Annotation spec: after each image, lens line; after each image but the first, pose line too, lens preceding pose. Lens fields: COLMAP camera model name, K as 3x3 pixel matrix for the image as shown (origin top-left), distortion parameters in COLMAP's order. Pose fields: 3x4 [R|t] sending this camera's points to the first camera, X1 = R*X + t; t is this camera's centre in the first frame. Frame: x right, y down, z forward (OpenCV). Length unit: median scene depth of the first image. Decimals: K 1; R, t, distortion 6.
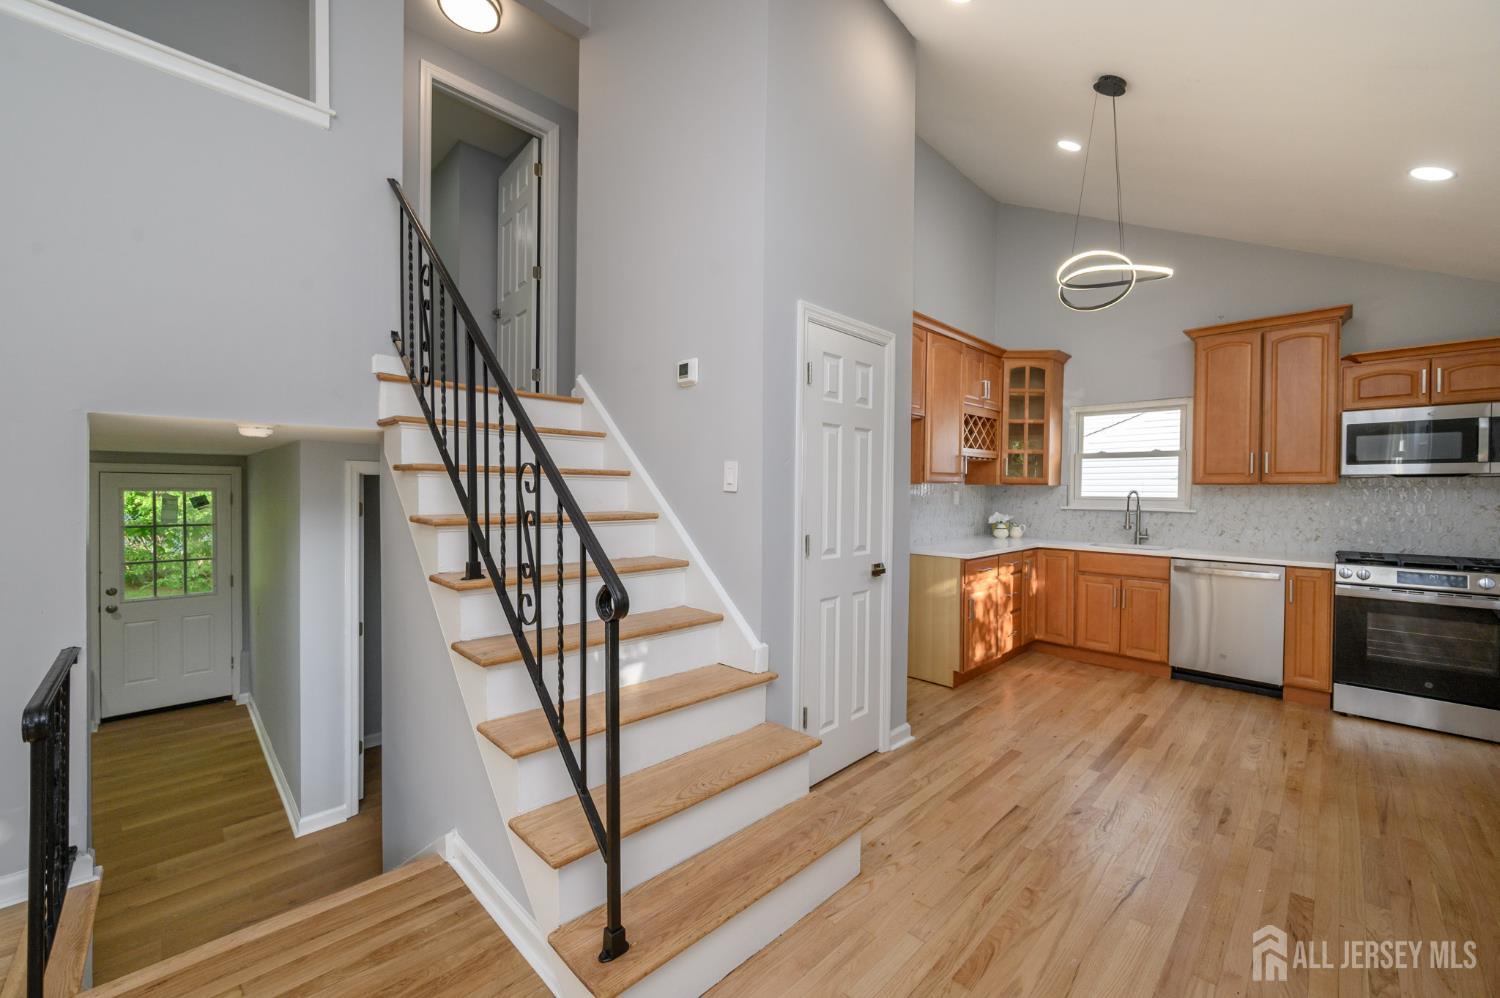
lens RADIAL K [[588.9, 0, 750.0], [0, 588.9, 499.0], [0, 0, 1]] dist [0.000173, -0.000338]
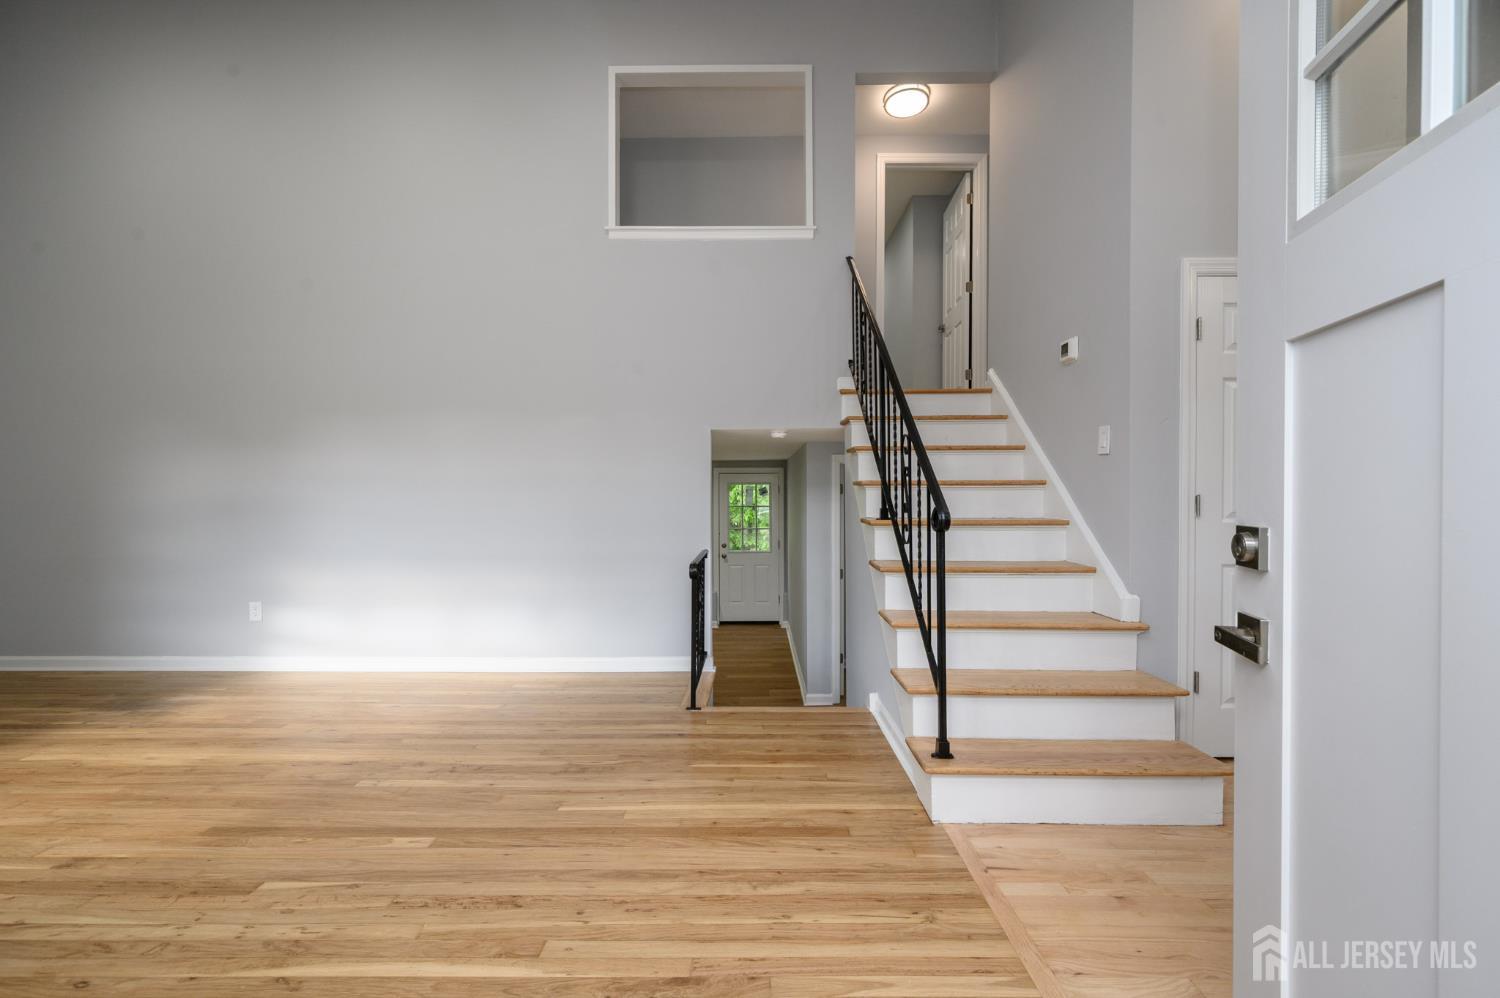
lens RADIAL K [[588.9, 0, 750.0], [0, 588.9, 499.0], [0, 0, 1]] dist [0.000173, -0.000338]
pose [[0.704311, -0.005273, -0.709872, 0.183003], [-0.000385, 0.999969, -0.007810, 0.051795], [0.709891, 0.005774, 0.704288, -0.147186]]
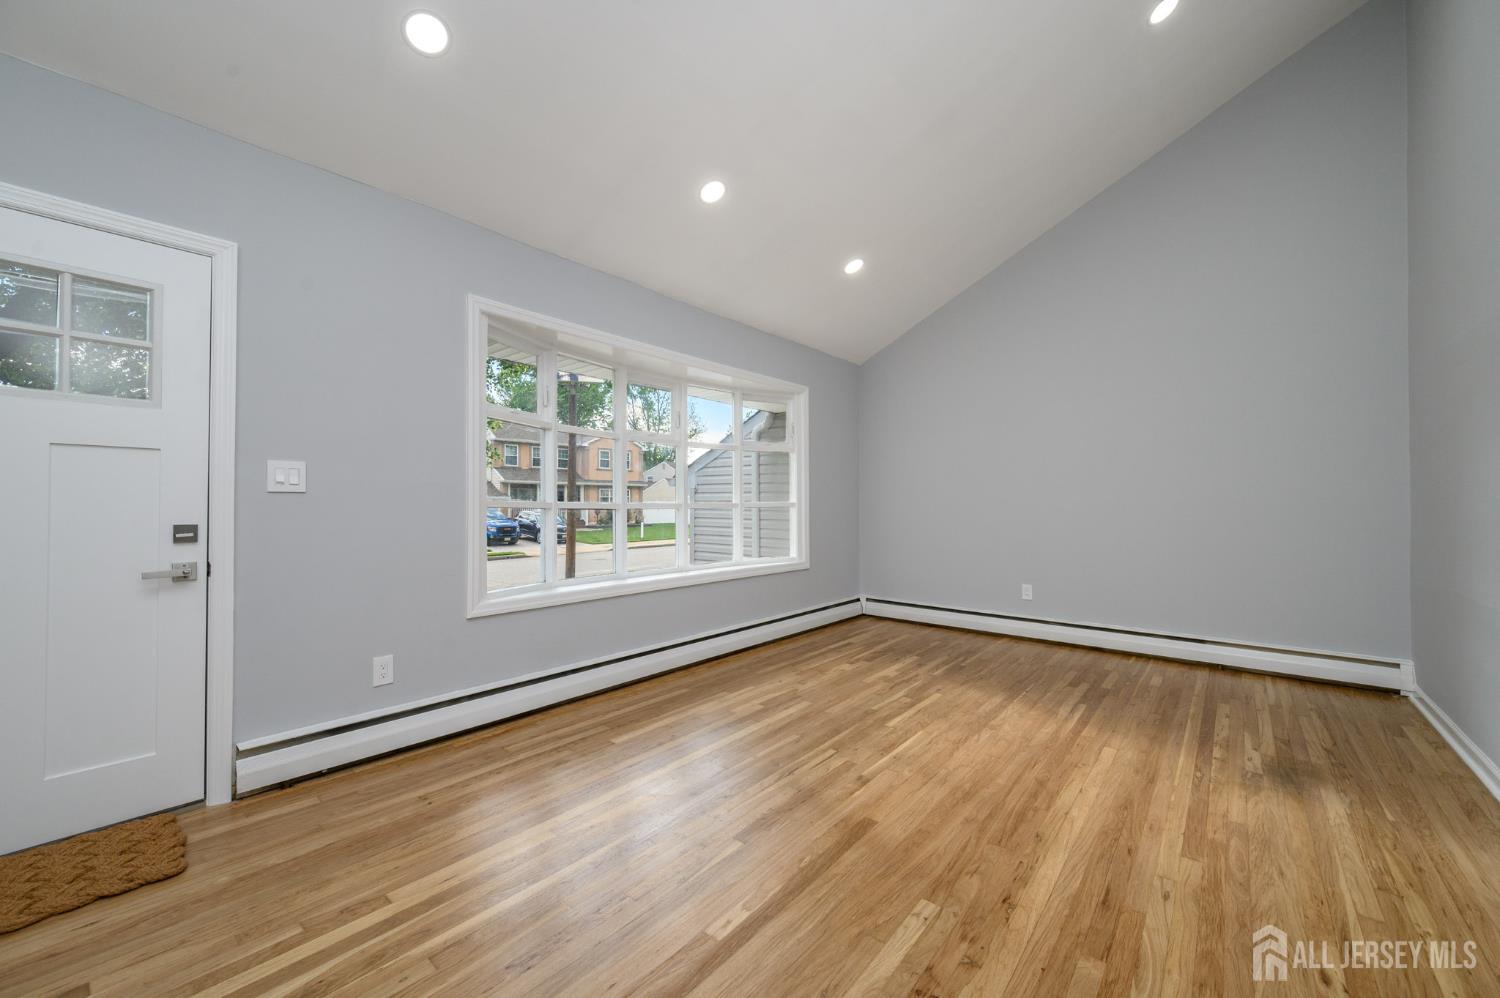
lens RADIAL K [[589.8, 0, 749.4], [0, 589.8, 494.7], [0, 0, 1]] dist [-0.000575, -0.000094]
pose [[-0.995975, -0.013728, -0.088575, -0.373260], [-0.013567, 0.999905, -0.002415, 0.032044], [0.088599, -0.001203, -0.996067, 0.452463]]
